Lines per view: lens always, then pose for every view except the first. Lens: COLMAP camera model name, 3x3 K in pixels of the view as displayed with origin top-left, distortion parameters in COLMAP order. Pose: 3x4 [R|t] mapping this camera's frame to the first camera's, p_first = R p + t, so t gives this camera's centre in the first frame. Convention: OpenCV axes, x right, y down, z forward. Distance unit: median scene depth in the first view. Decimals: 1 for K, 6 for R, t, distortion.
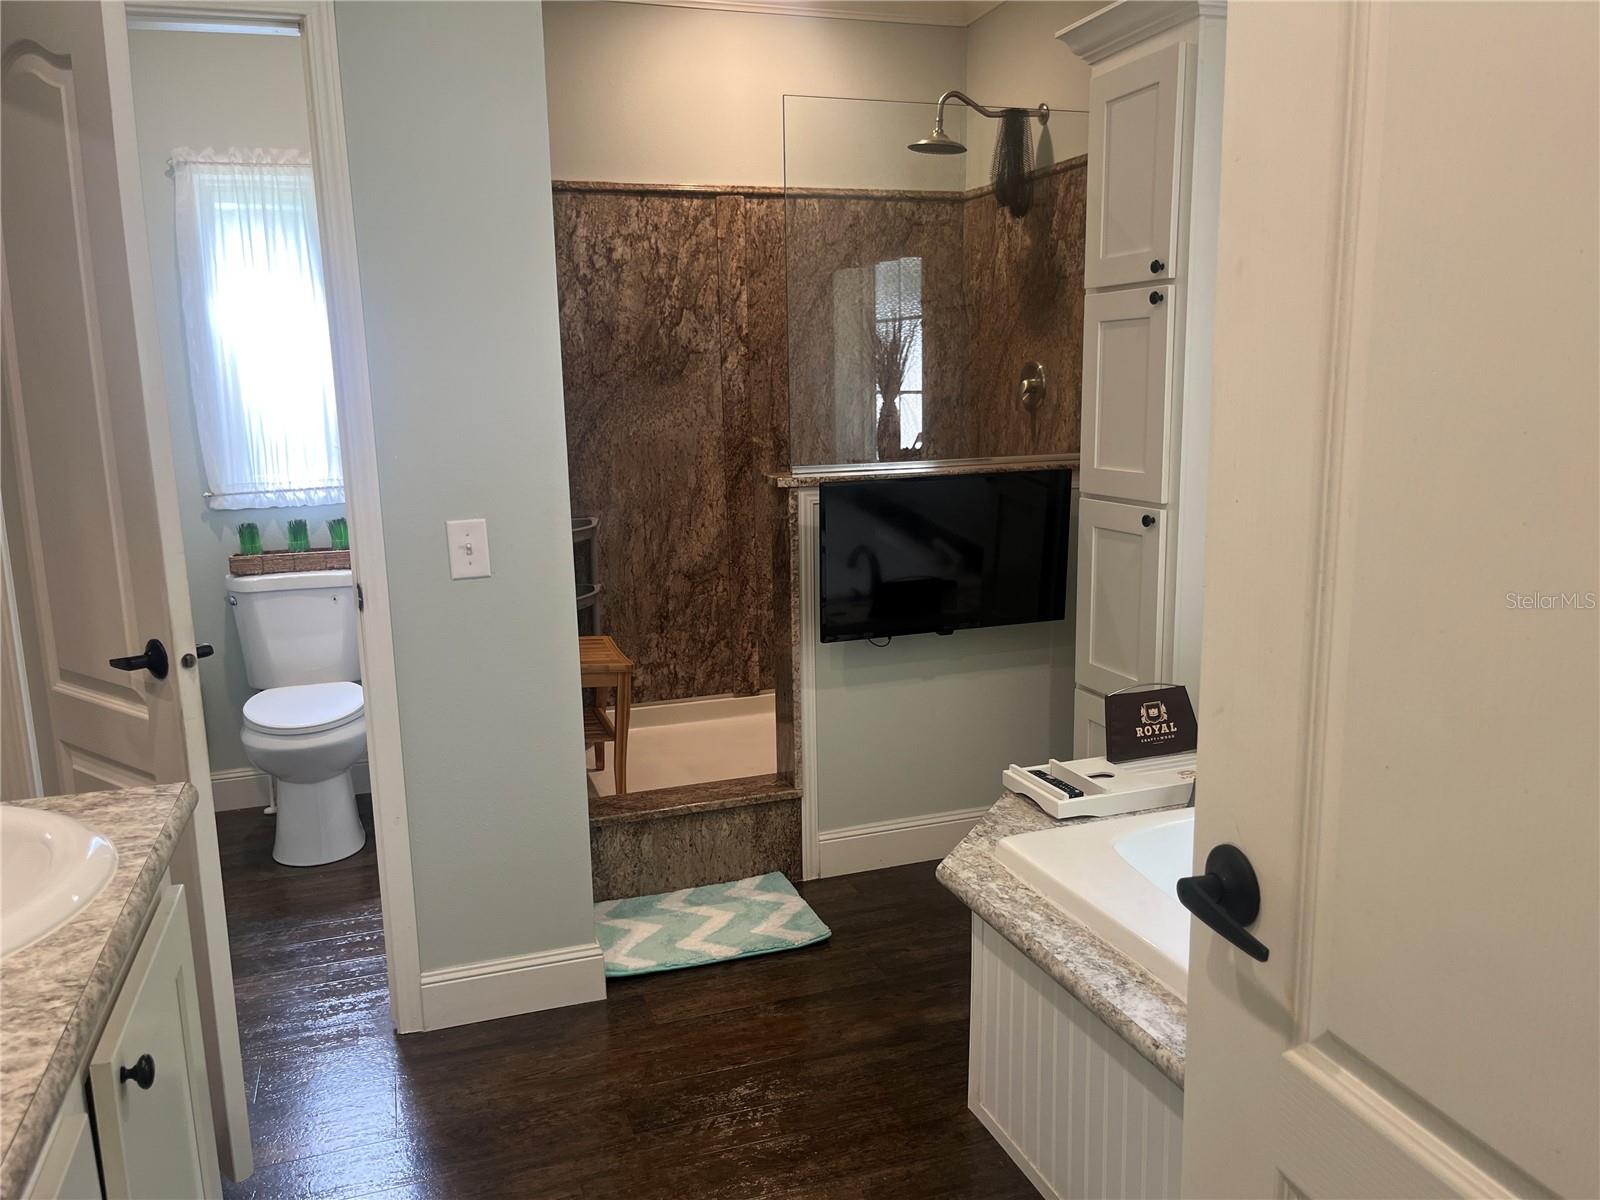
lens RADIAL K [[1227.7, 0, 799.4], [0, 1227.7, 609.2], [0, 0, 1]] dist [0.073749, -0.101398]
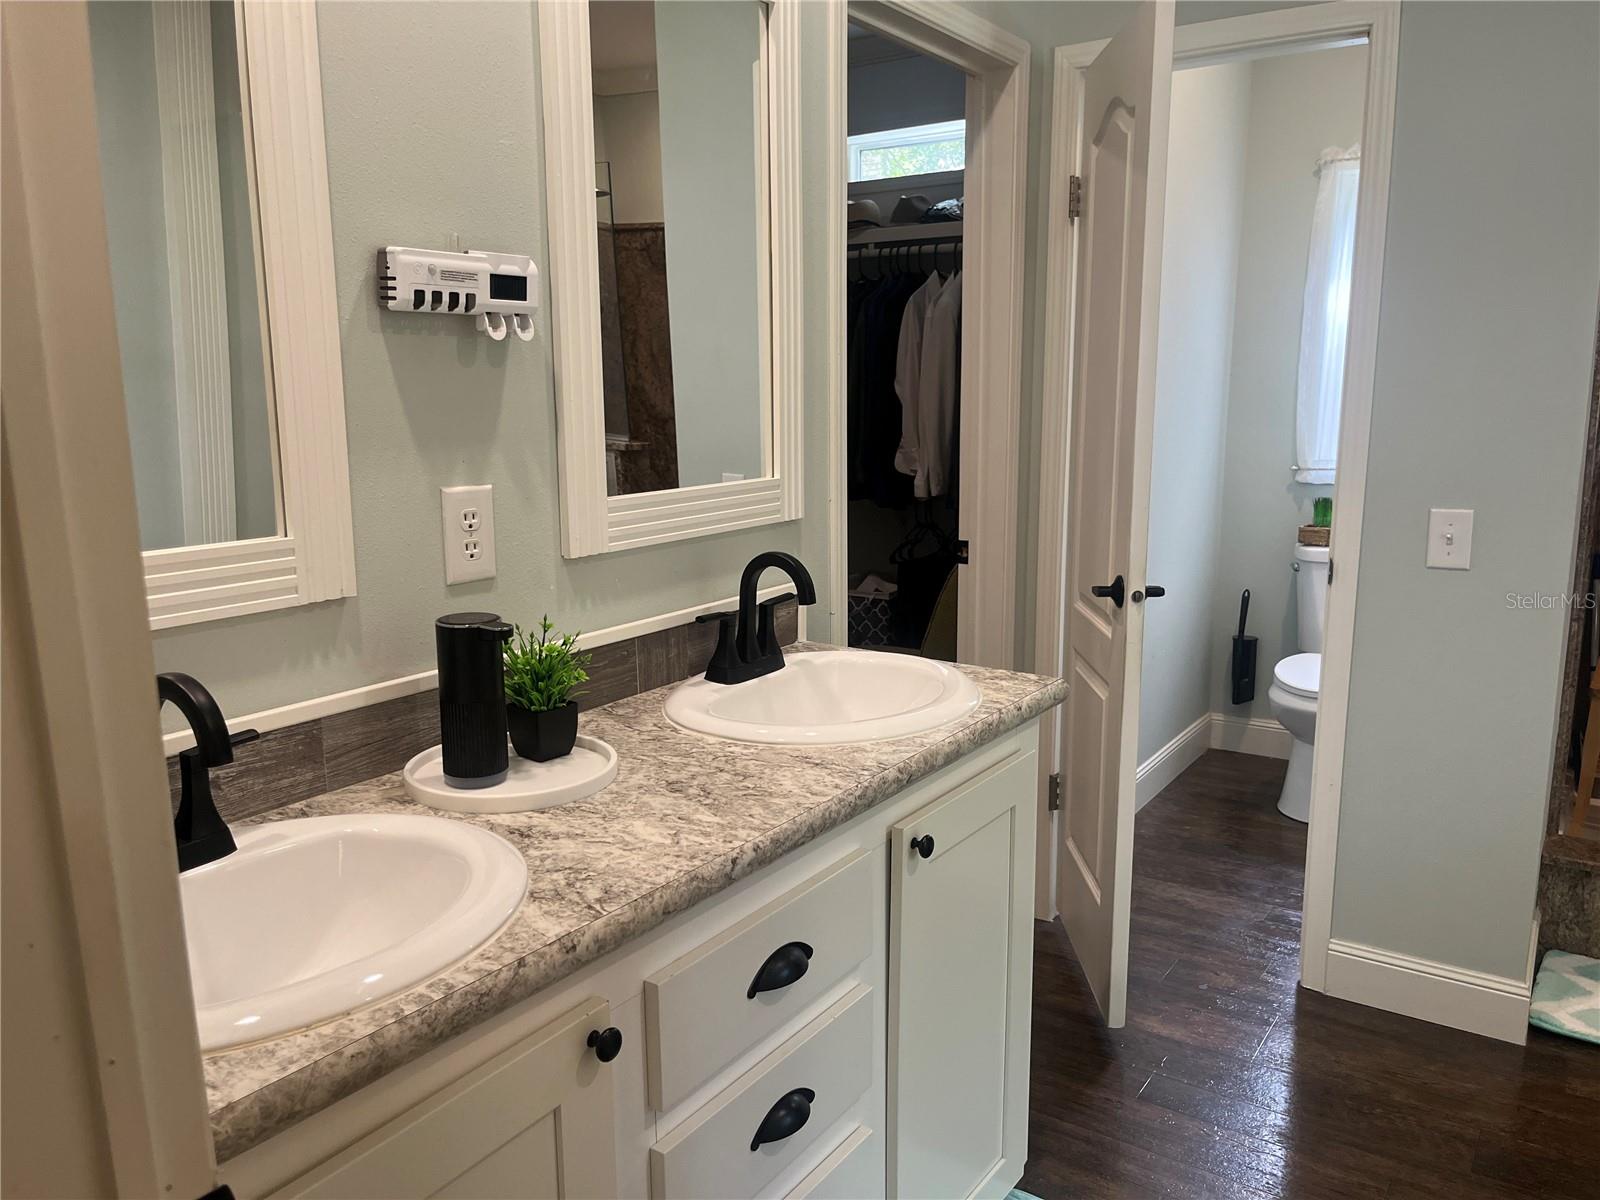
lens RADIAL K [[1227.7, 0, 799.4], [0, 1227.7, 609.2], [0, 0, 1]] dist [0.073749, -0.101398]
pose [[0.605710, 0.167322, -0.777894, 0.203467], [-0.154181, 0.983792, 0.091556, -0.004961], [0.780604, 0.064480, 0.621690, -0.014161]]
